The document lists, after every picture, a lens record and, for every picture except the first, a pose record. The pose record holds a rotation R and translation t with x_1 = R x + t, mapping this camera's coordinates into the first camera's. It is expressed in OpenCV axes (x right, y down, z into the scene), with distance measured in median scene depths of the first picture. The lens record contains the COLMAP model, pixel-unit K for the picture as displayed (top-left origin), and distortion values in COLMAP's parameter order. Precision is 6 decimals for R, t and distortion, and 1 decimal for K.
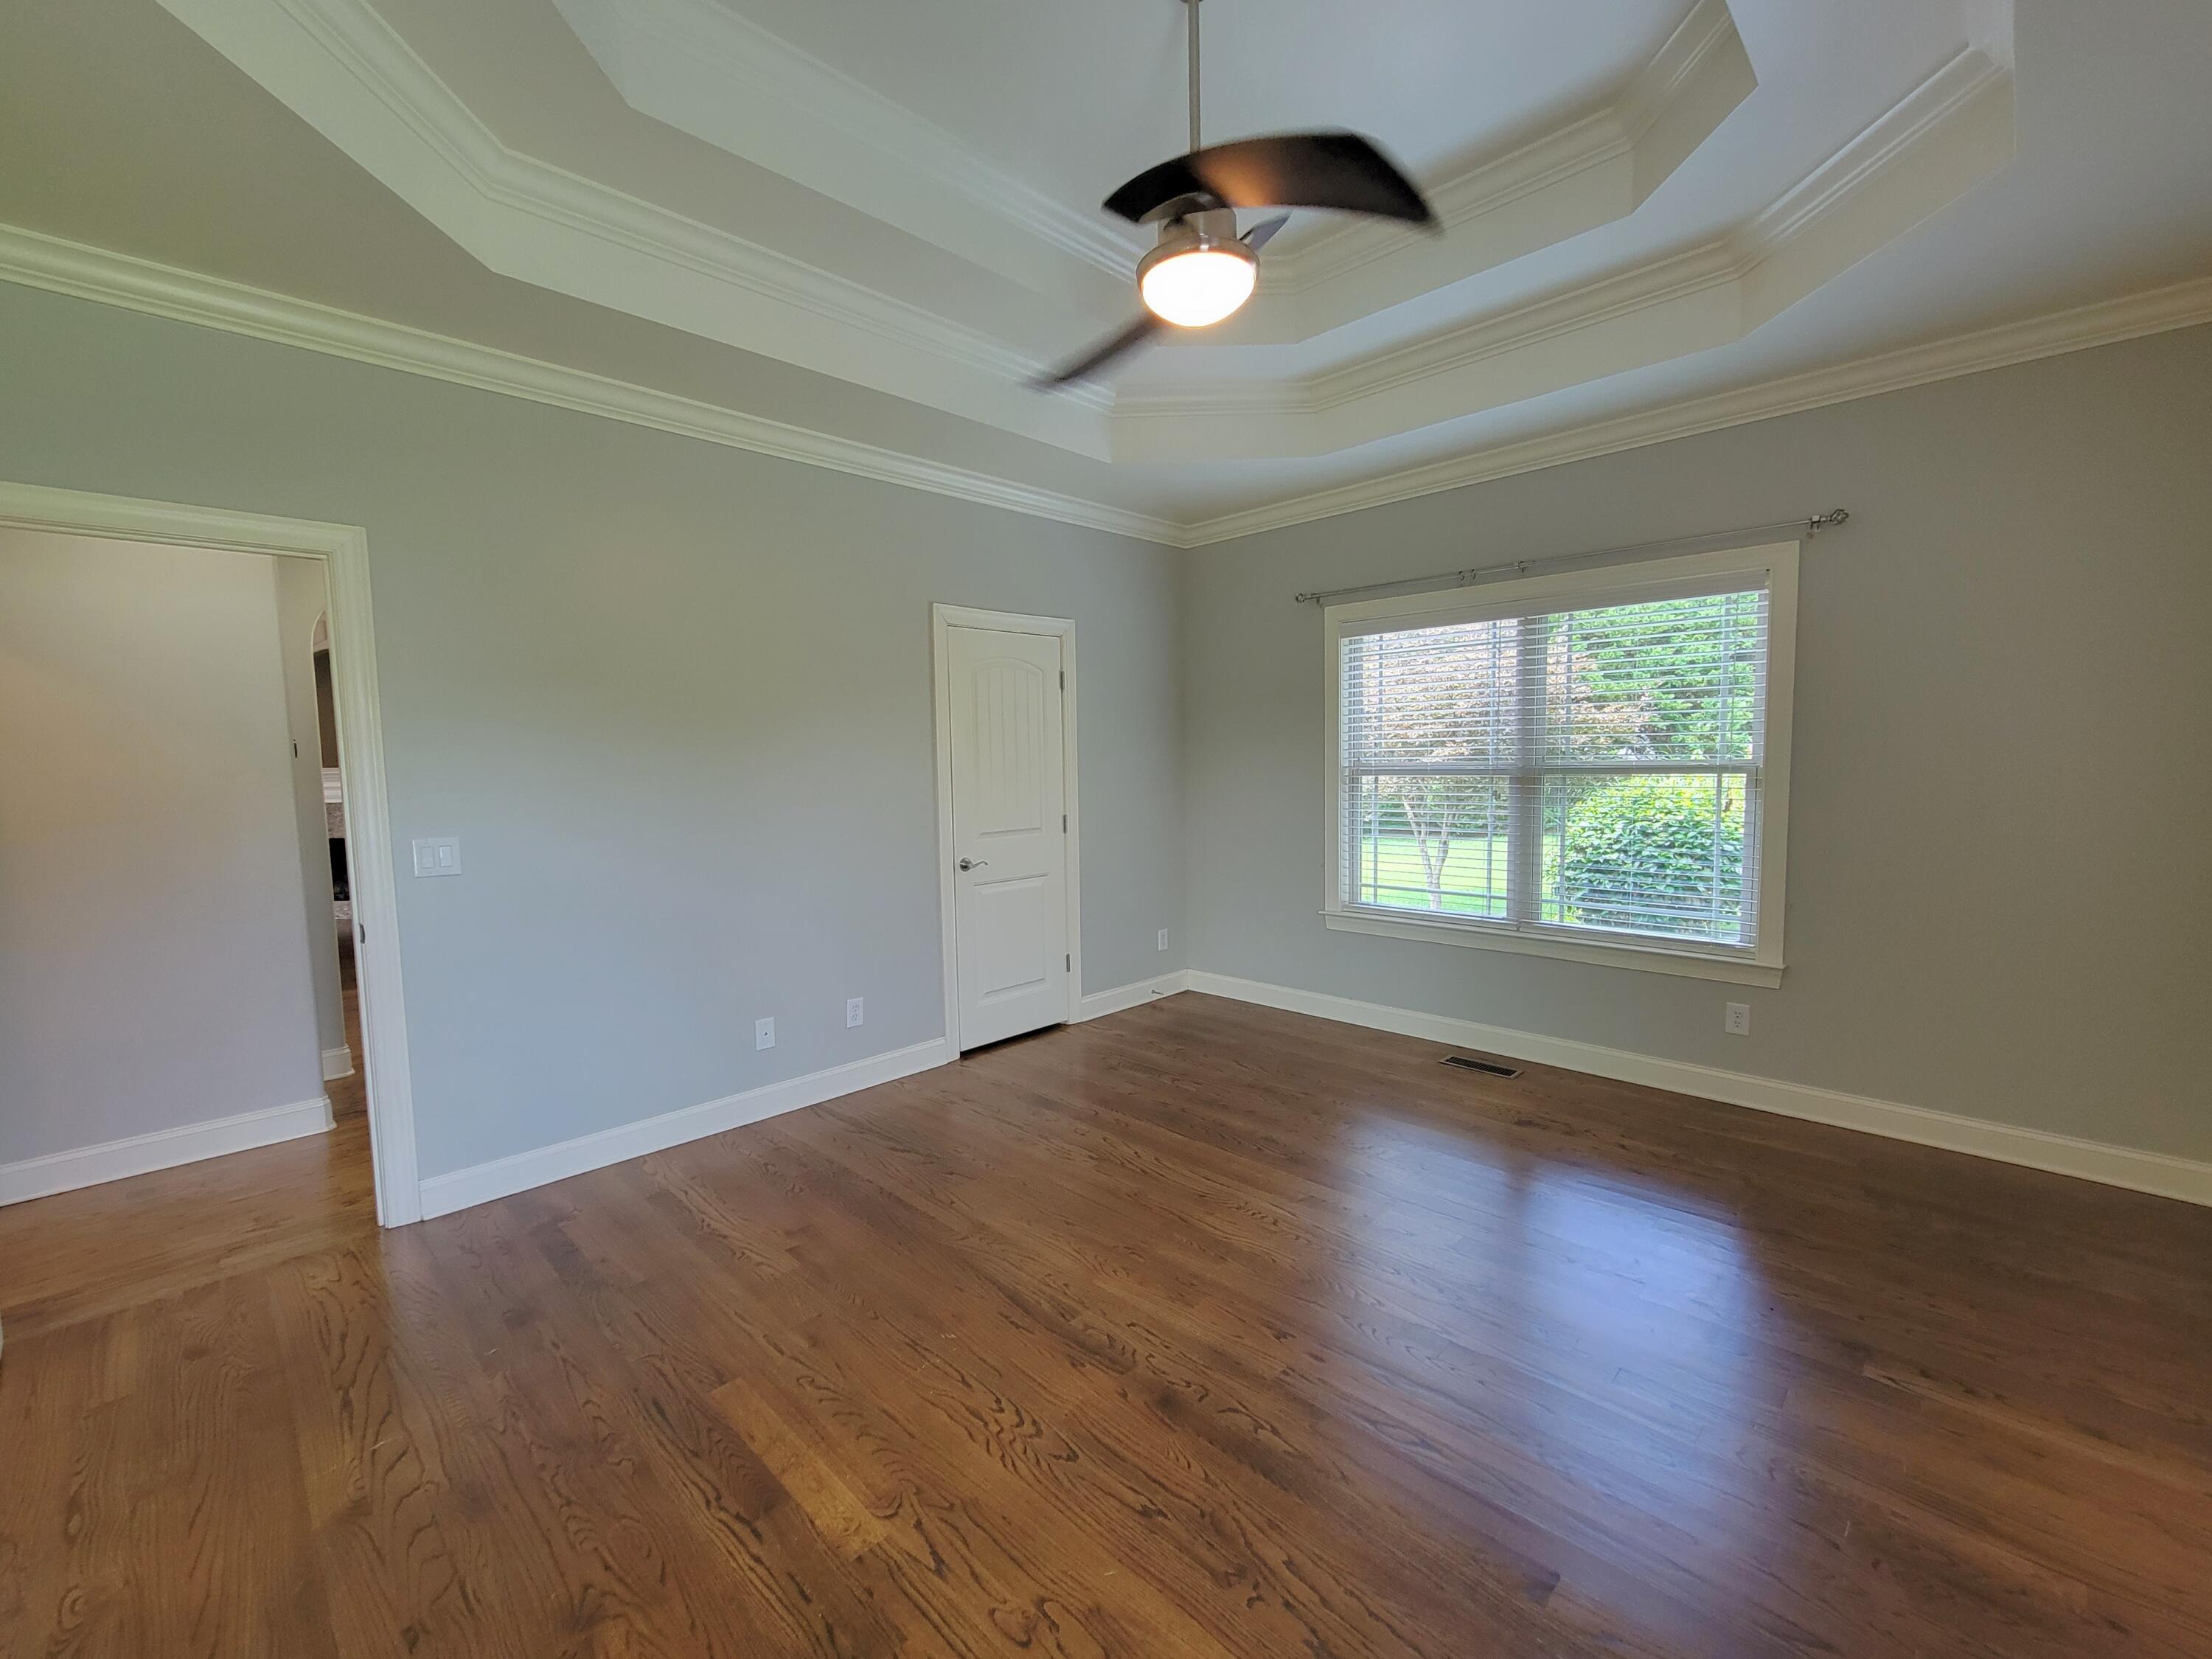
lens RADIAL K [[913.3, 0, 1106.0], [0, 913.3, 829.5], [0, 0, 1]] dist [-0.000014, -0.000507]
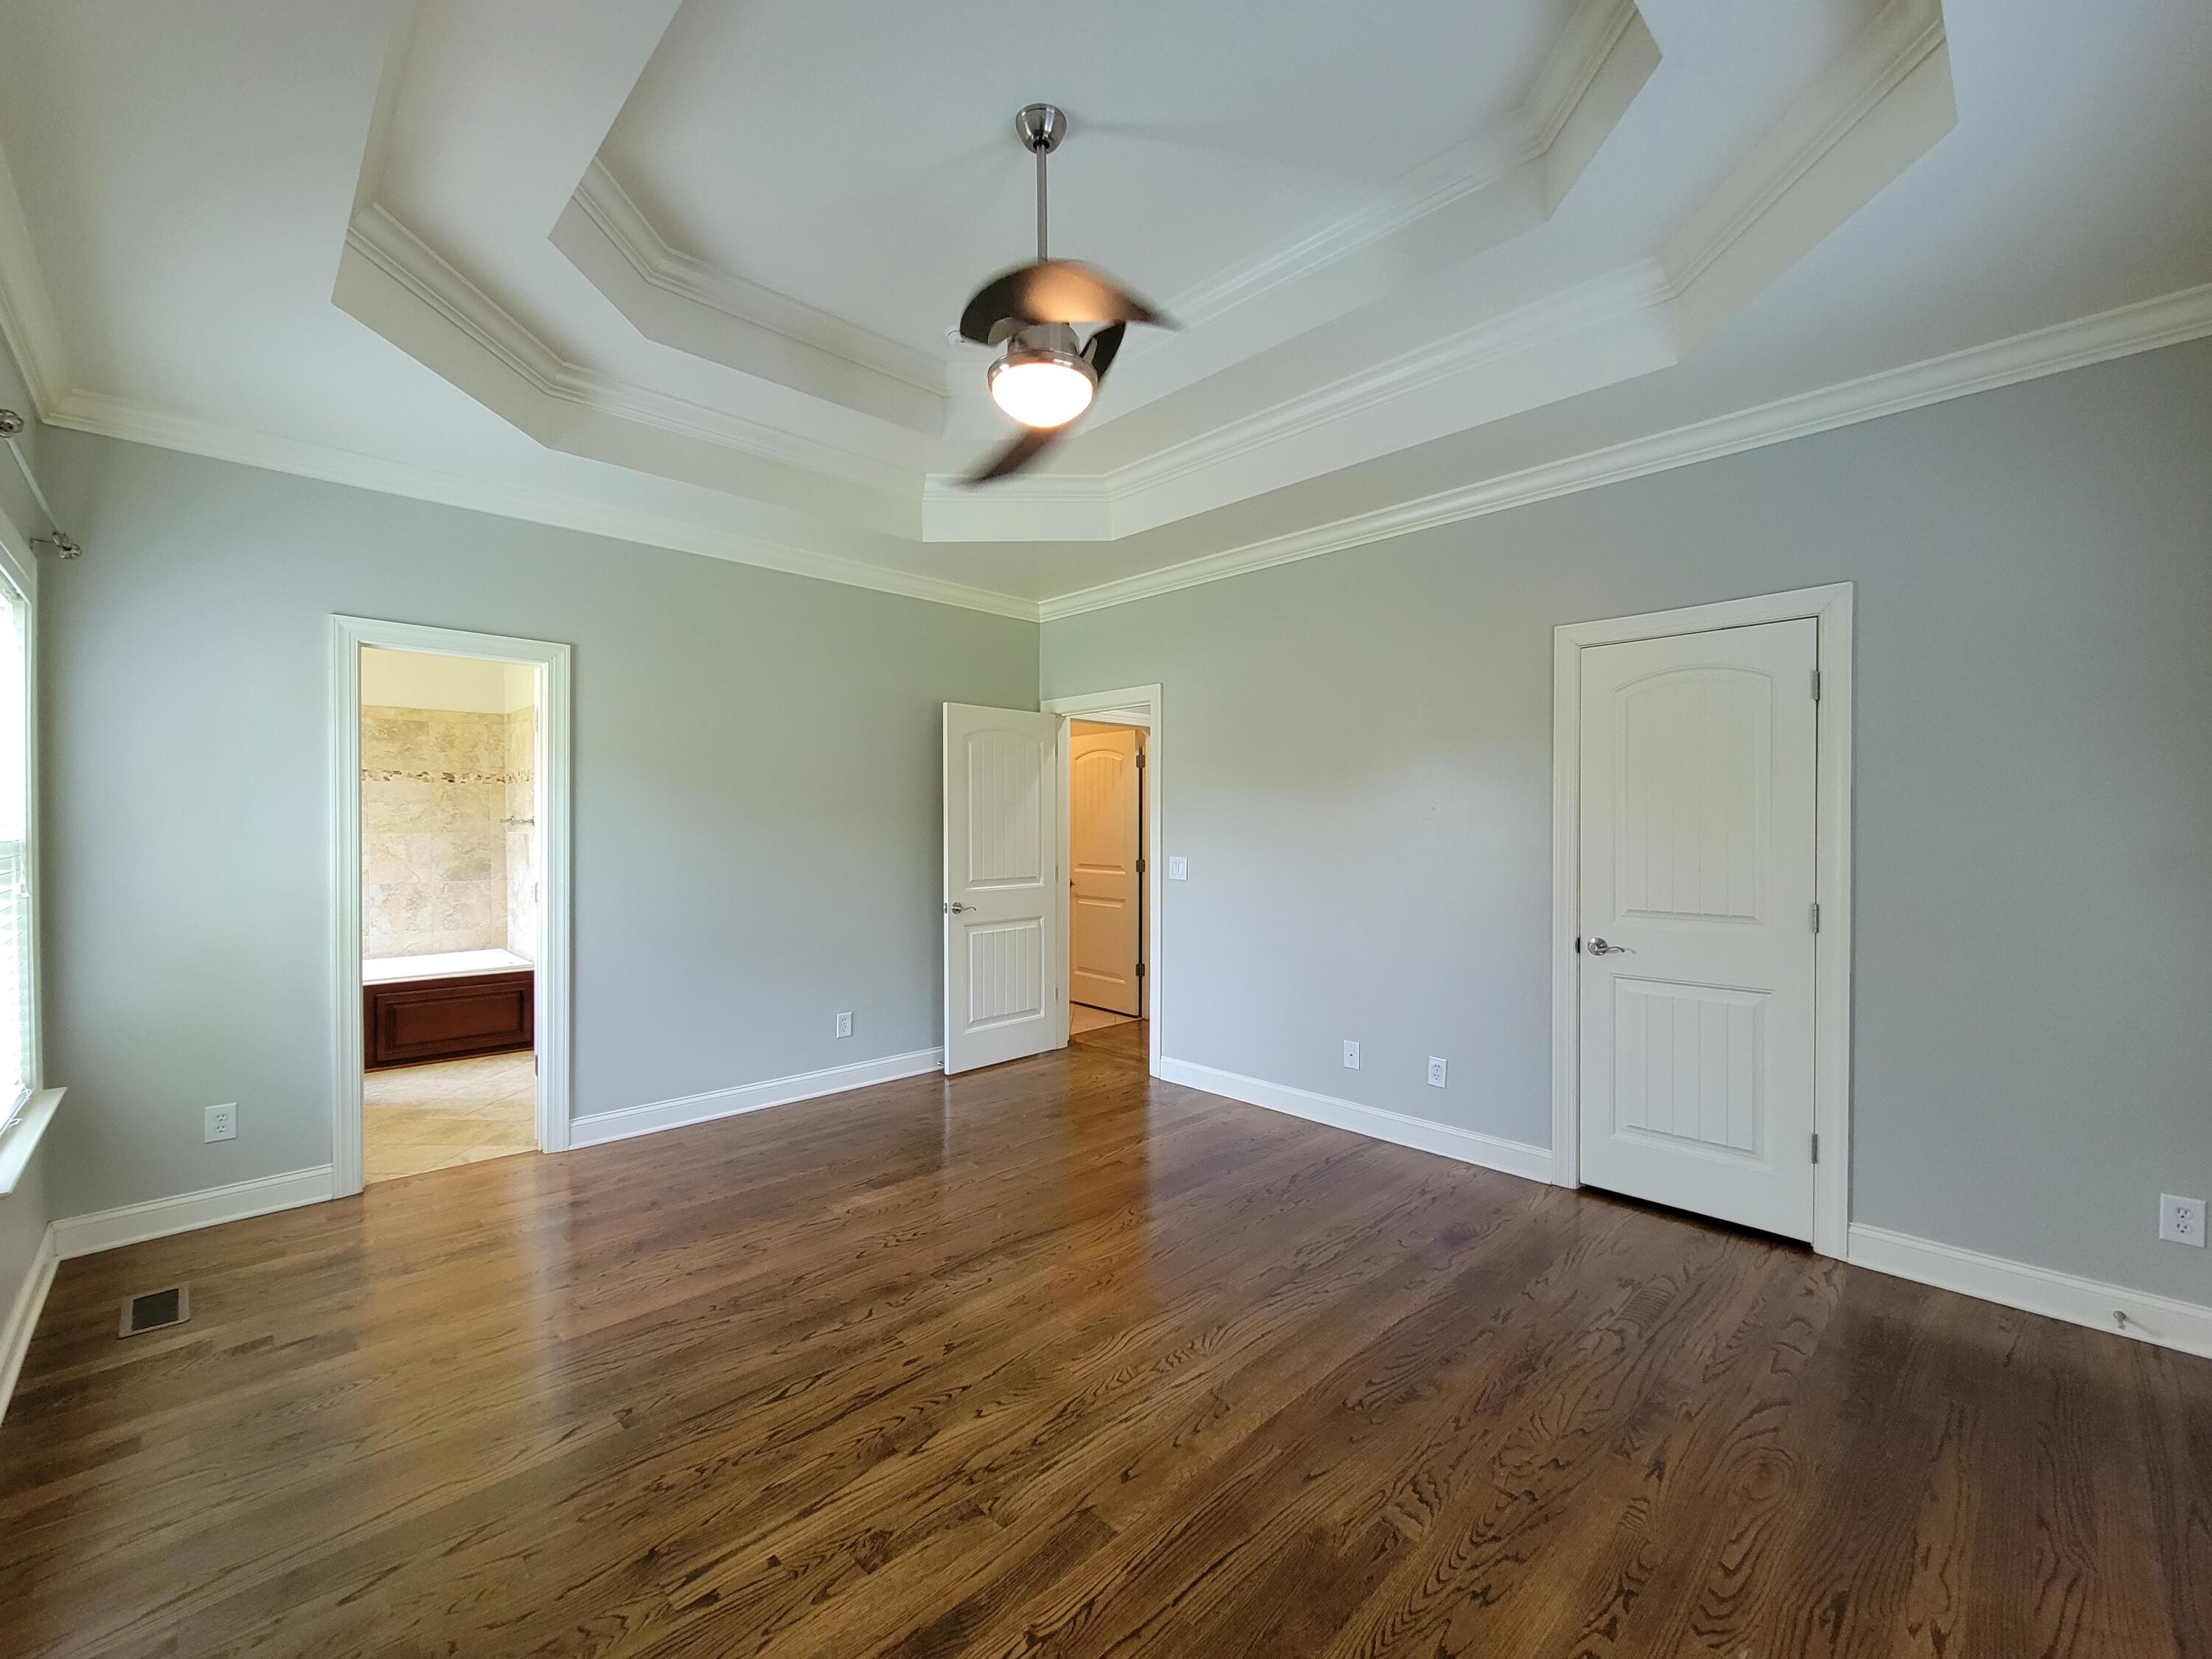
lens RADIAL K [[913.3, 0, 1106.0], [0, 913.3, 829.5], [0, 0, 1]] dist [-0.000014, -0.000507]
pose [[-0.017281, 0.022718, -0.999593, 0.731063], [-0.077119, 0.996733, 0.023987, -0.055532], [0.996872, 0.077502, -0.015473, 0.674532]]
